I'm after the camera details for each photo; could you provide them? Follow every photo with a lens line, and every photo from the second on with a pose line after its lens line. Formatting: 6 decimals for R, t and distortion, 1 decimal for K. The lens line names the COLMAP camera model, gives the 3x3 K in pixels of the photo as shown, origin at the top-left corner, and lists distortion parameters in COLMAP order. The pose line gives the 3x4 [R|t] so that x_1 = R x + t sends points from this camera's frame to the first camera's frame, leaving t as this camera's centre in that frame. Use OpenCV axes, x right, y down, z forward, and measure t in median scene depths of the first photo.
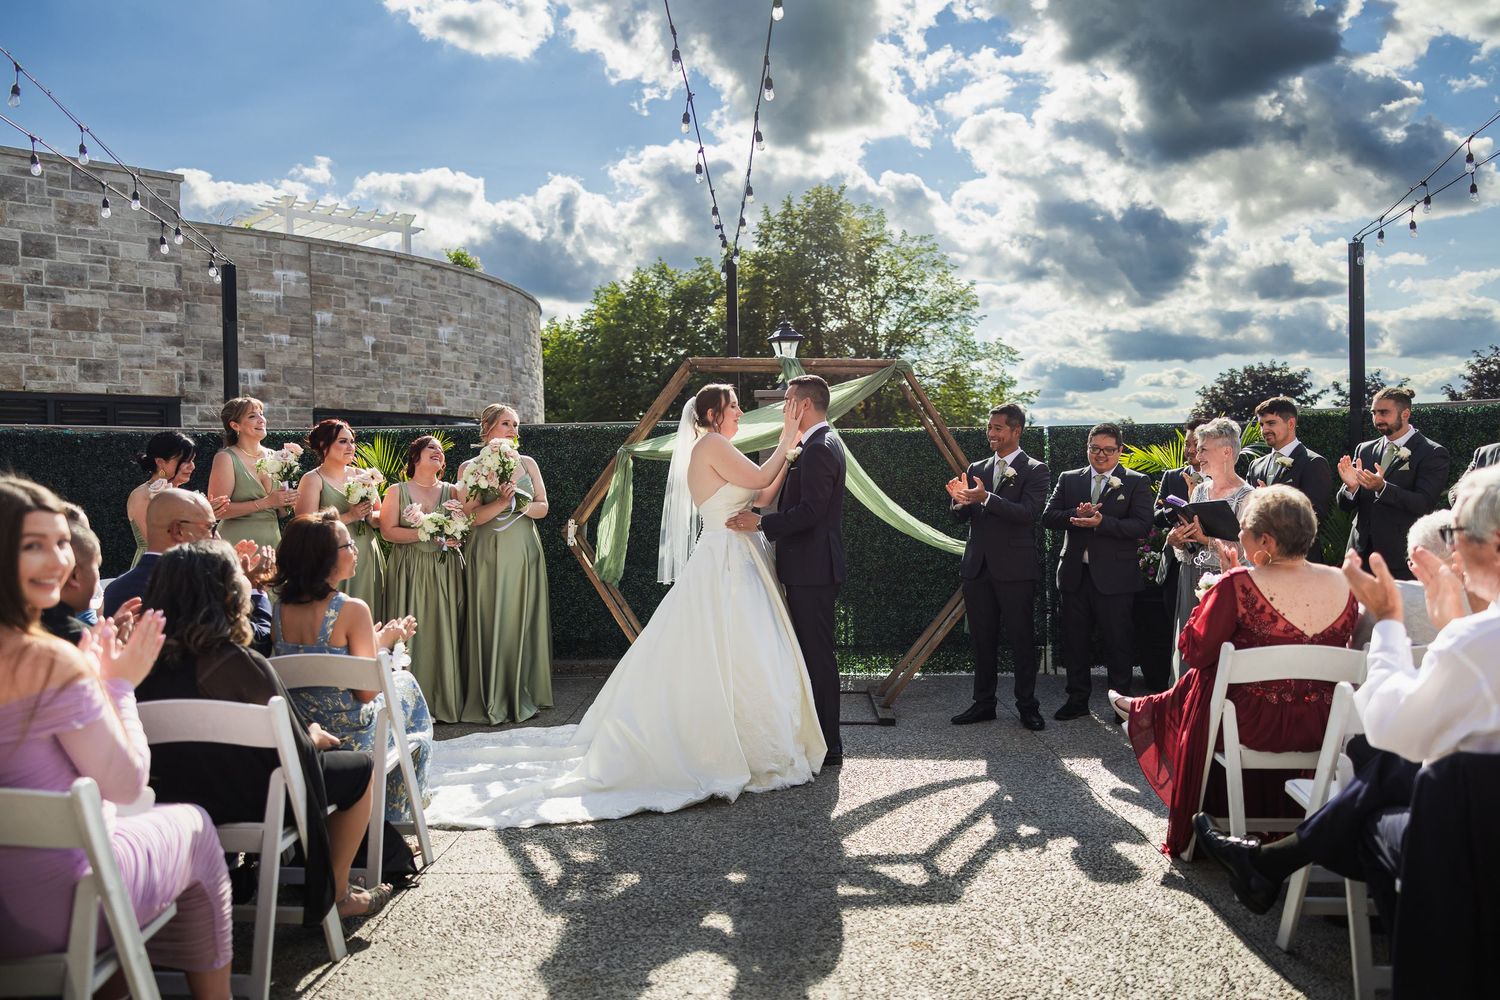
lens RADIAL K [[1217.9, 0, 745.1], [0, 1217.9, 479.5], [0, 0, 1]] dist [0.004715, 0.005742]
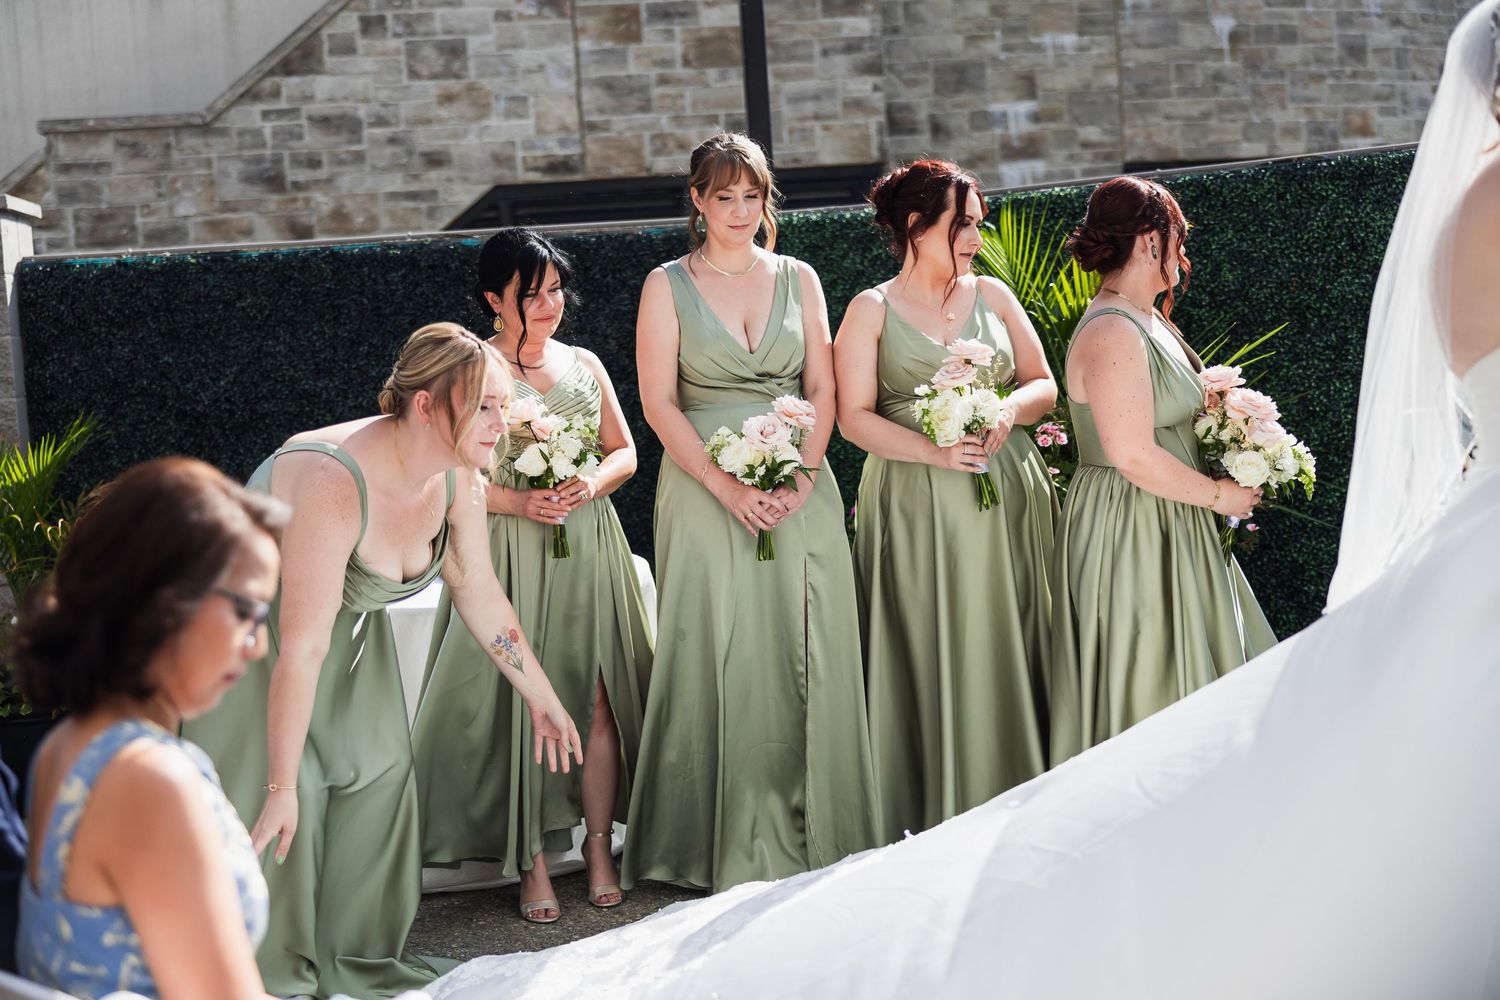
lens RADIAL K [[1911.3, 0, 769.9], [0, 1911.3, 446.9], [0, 0, 1]] dist [0.011598, 0.000000]
pose [[0.810389, -0.001875, -0.585889, 0.021016], [0.053892, 0.995994, 0.071354, -0.001155], [0.583408, -0.089399, 0.807244, 0.201540]]
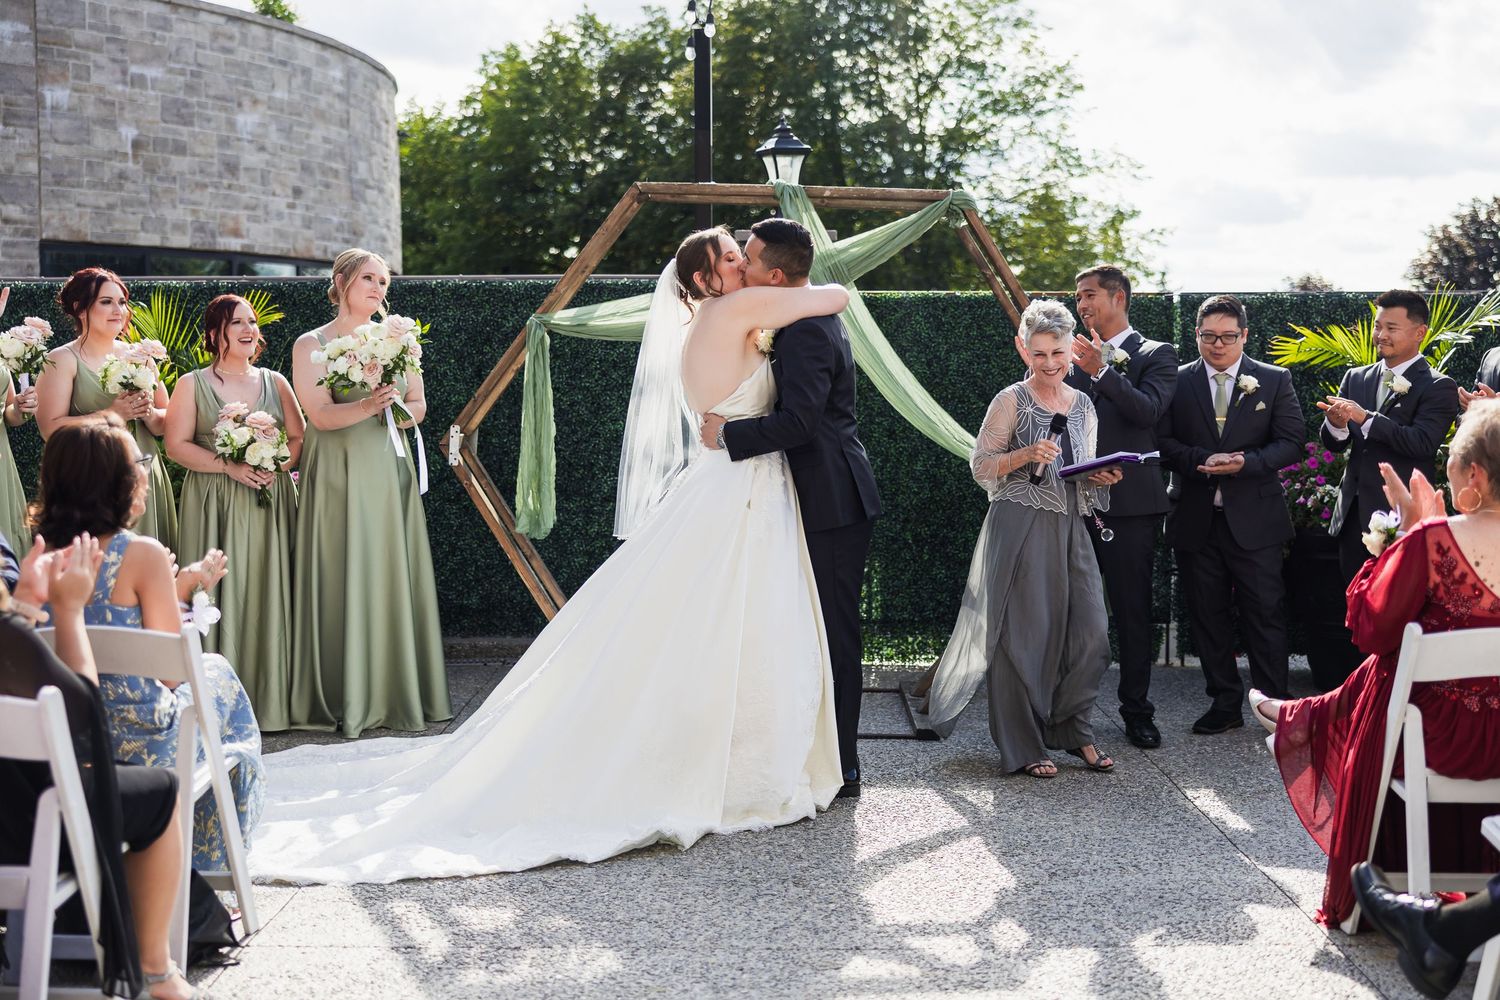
lens RADIAL K [[1932.5, 0, 773.3], [0, 1932.5, 450.0], [0, 0, 1]] dist [-0.023023, 0.000000]
pose [[0.999413, 0.013407, 0.031526, -0.001685], [-0.014947, 0.998681, 0.049120, -0.003747], [-0.030826, -0.049563, 0.998295, -0.022477]]
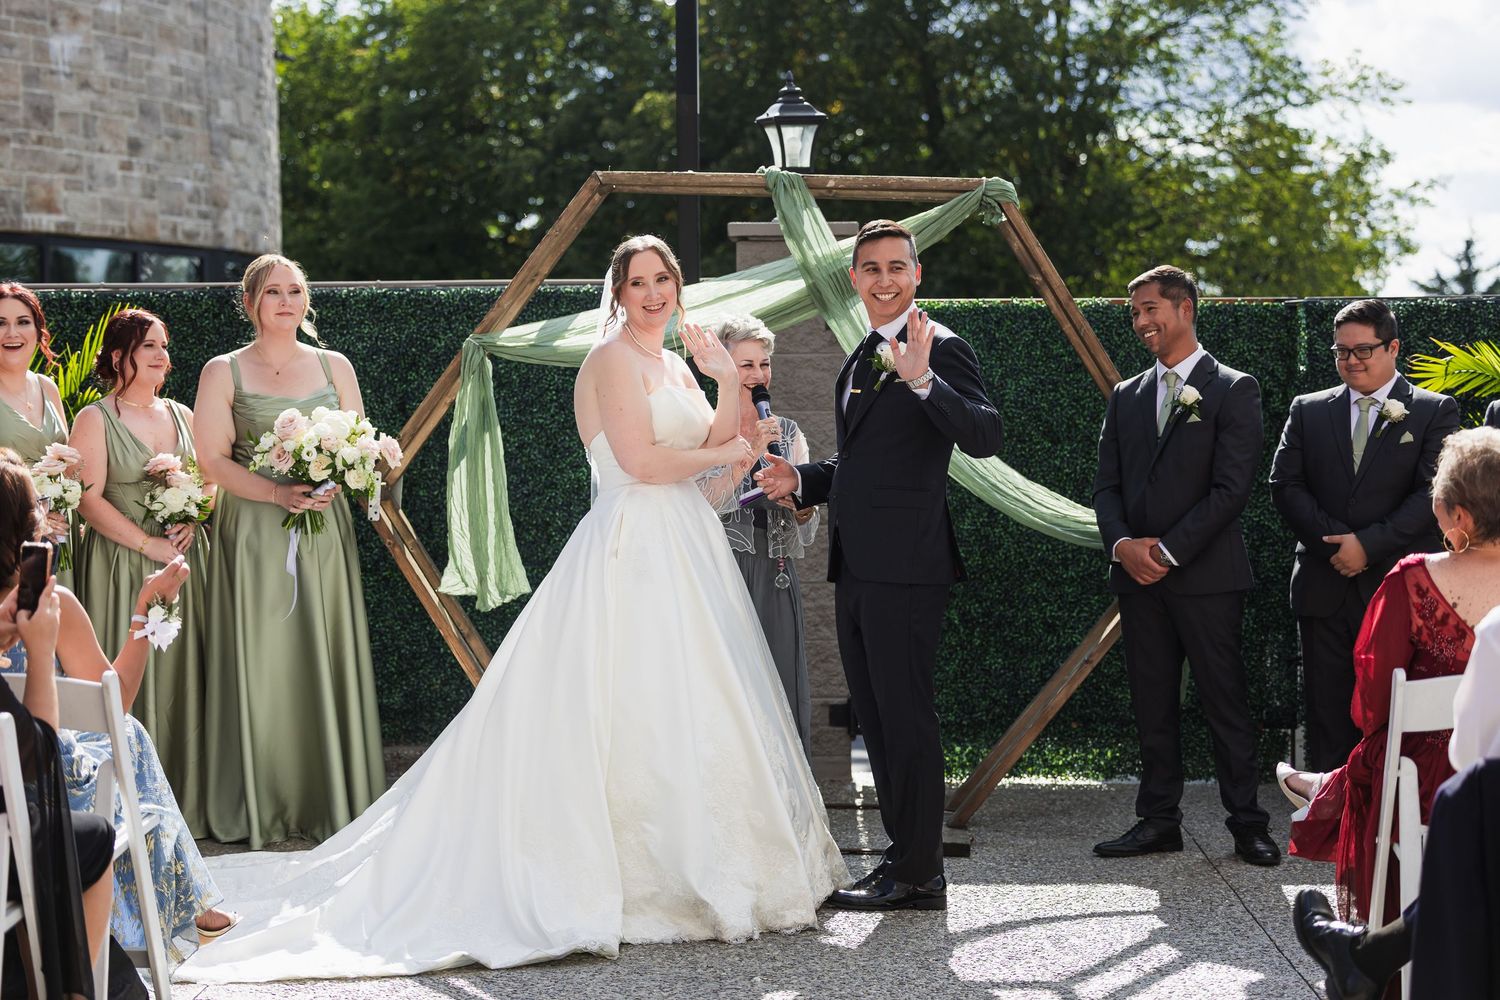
lens RADIAL K [[3199.5, 0, 755.2], [0, 3199.5, 500.6], [0, 0, 1]] dist [0.033106, 0.000000]
pose [[0.999927, 0.011053, -0.004925, 0.014900], [-0.010843, 0.999110, 0.040771, -0.006474], [0.005372, -0.040714, 0.999156, -0.192294]]
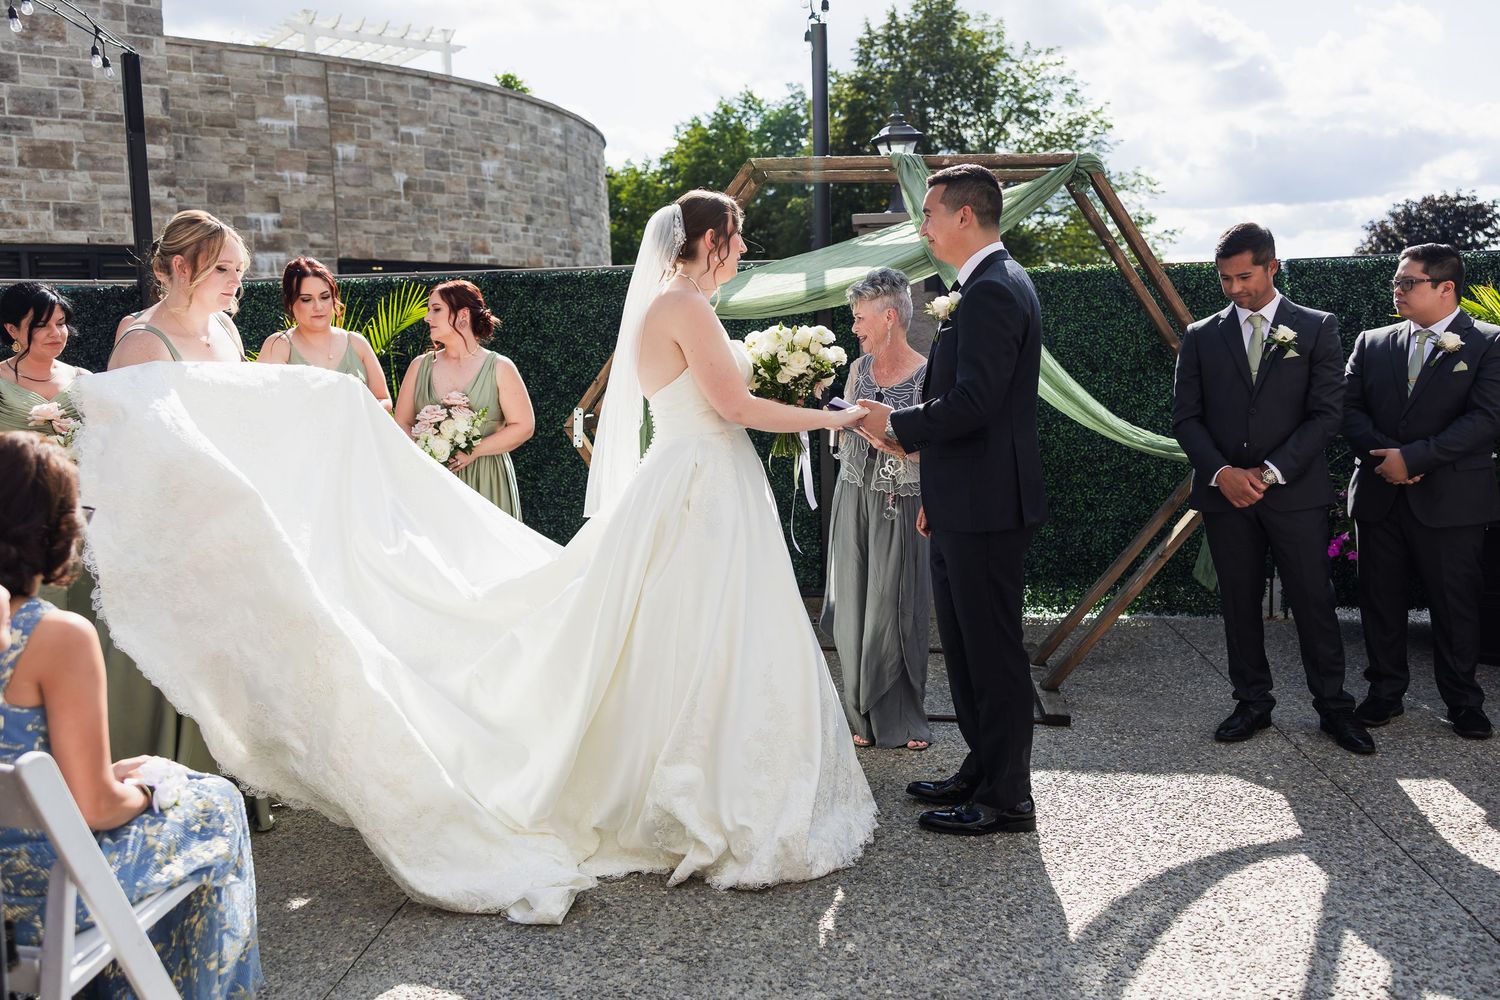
lens RADIAL K [[1217.9, 0, 712.7], [0, 1217.9, 464.1], [0, 0, 1]] dist [0.004715, 0.005742]
pose [[0.994375, 0.001525, -0.105909, 0.001183], [0.009886, 0.994195, 0.107138, -0.003625], [0.105458, -0.107583, 0.988587, 0.160055]]
